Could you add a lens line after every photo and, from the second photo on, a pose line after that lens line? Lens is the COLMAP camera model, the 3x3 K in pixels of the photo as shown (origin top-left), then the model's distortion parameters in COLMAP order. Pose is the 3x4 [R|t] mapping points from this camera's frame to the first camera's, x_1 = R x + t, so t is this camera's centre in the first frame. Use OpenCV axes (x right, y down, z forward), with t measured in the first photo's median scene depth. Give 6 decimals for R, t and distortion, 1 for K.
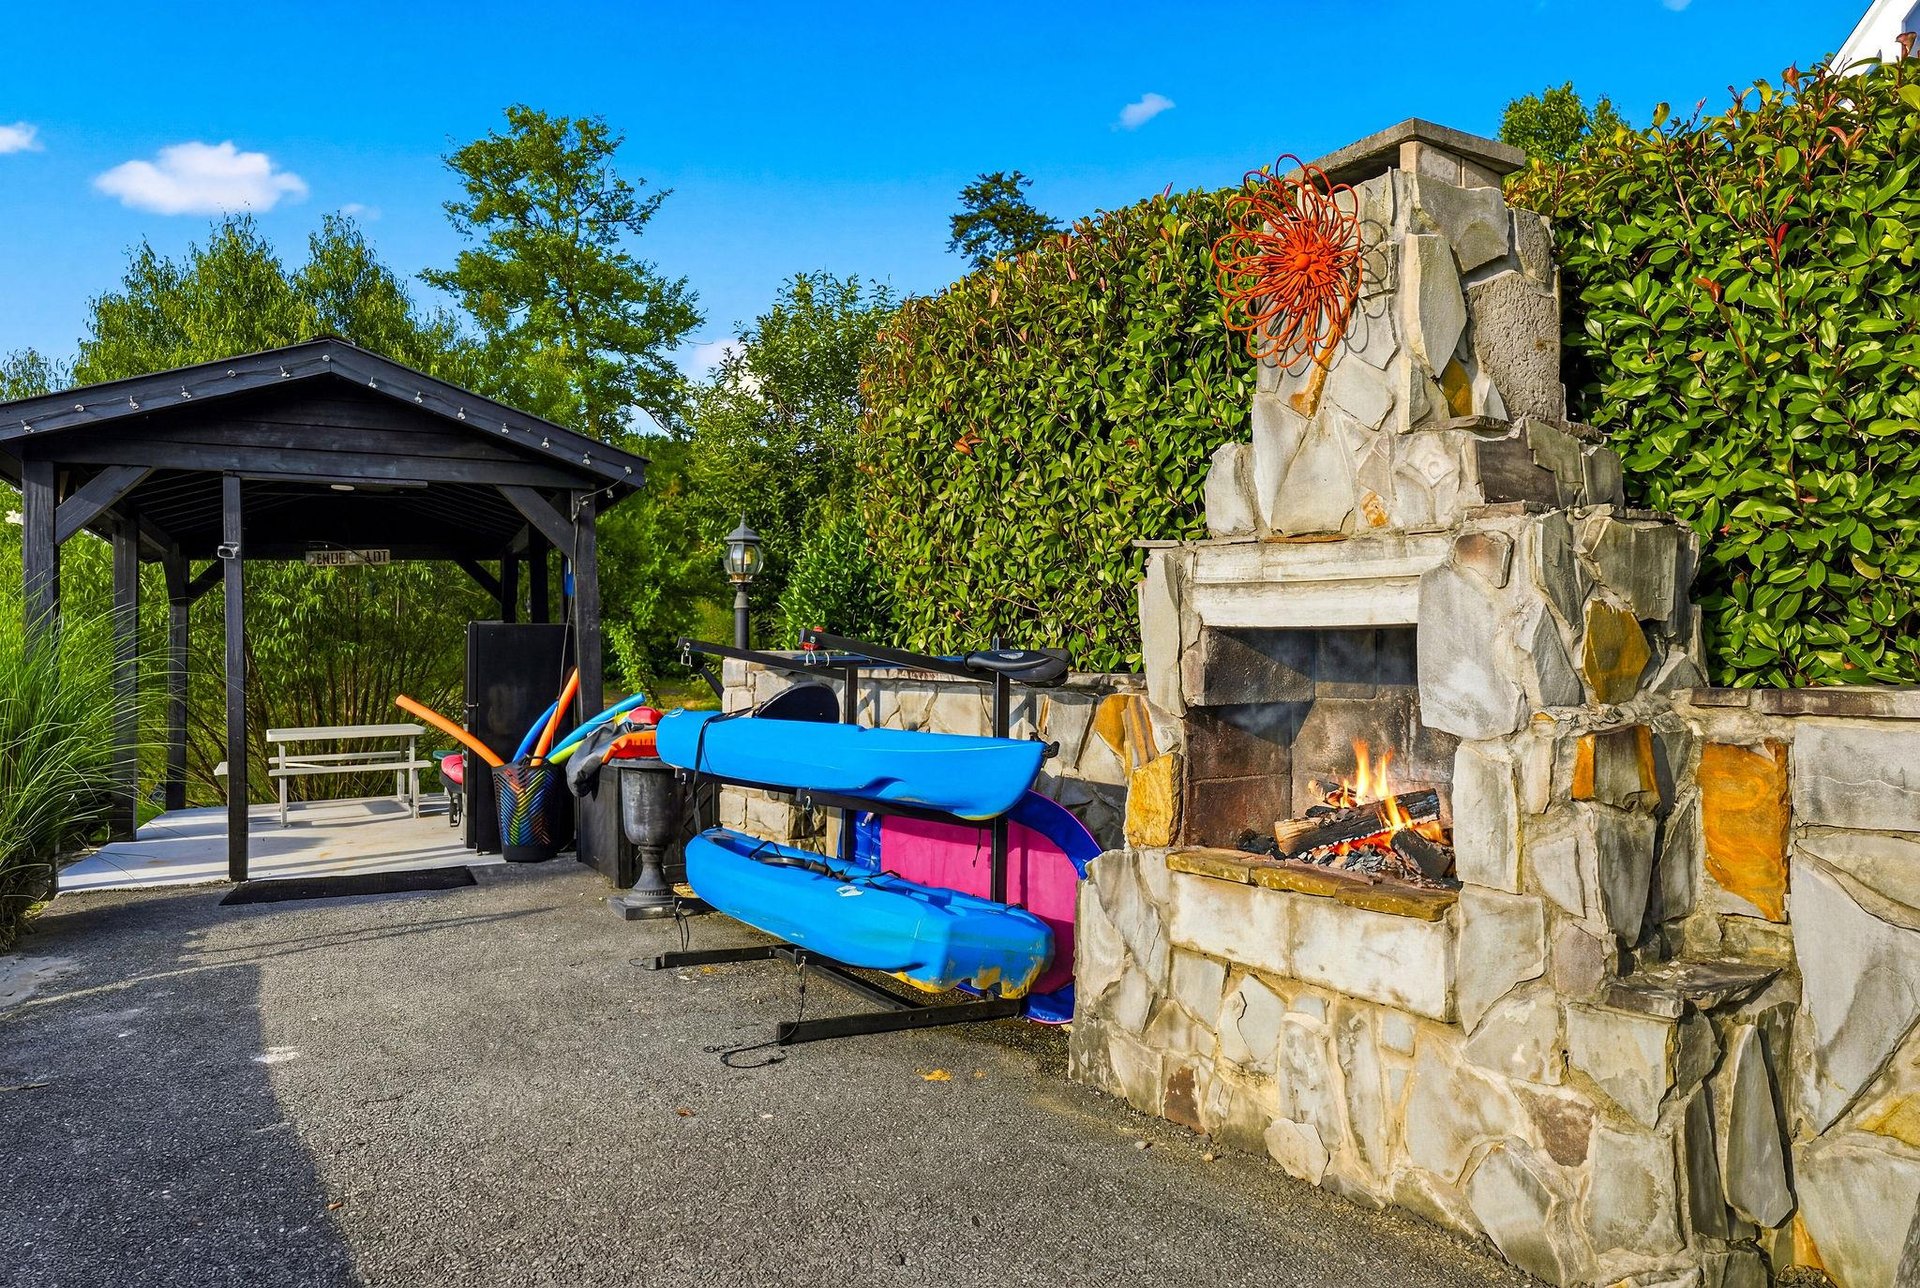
lens RADIAL K [[1472.9, 0, 960.0], [0, 1472.9, 644.0], [0, 0, 1]] dist [-0.003732, -0.003951]
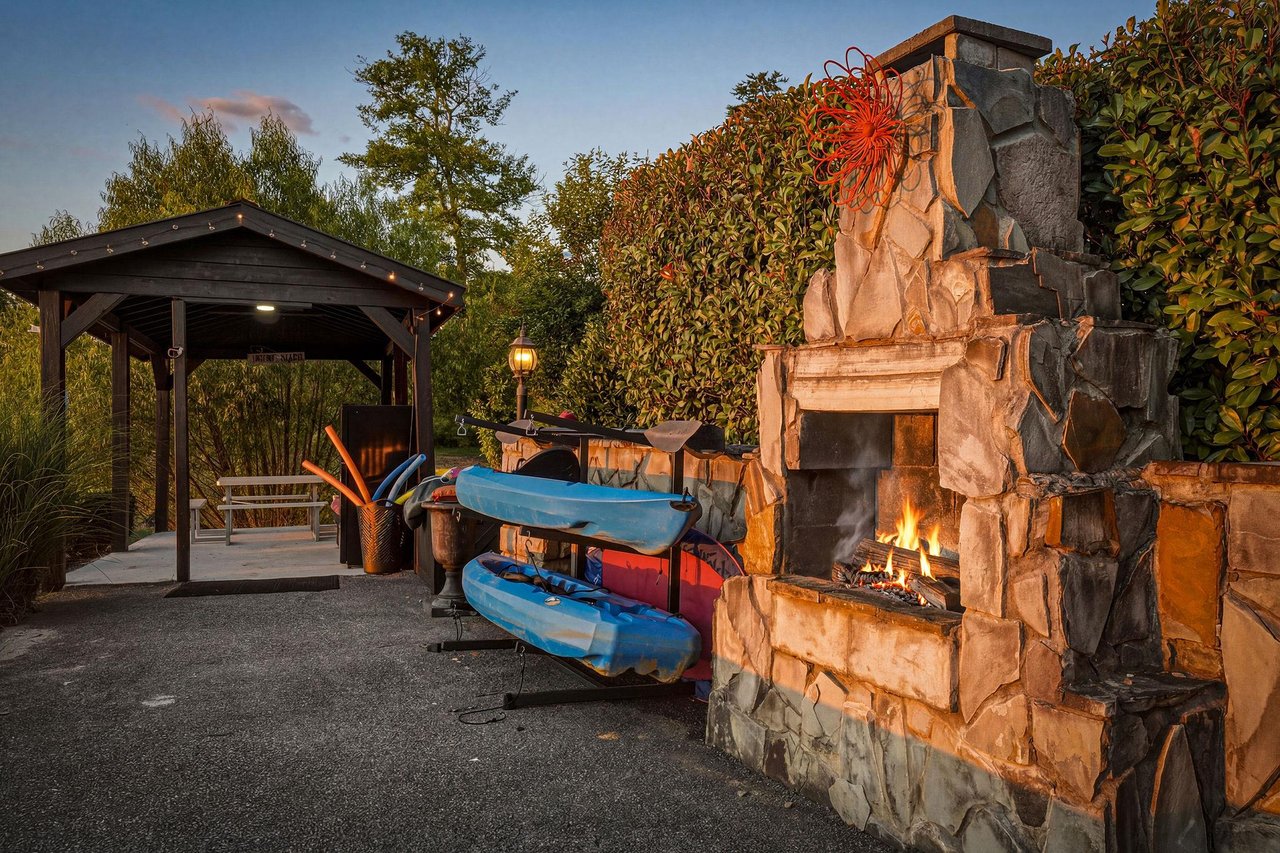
lens RADIAL K [[1075.1, 0, 666.9], [0, 1075.1, 457.1], [0, 0, 1]] dist [-0.003049, -0.003246]
pose [[0.992514, 0.014859, -0.121220, 0.166924], [-0.011272, 0.999480, 0.030225, 0.002759], [0.121606, -0.028632, 0.992165, 0.023191]]
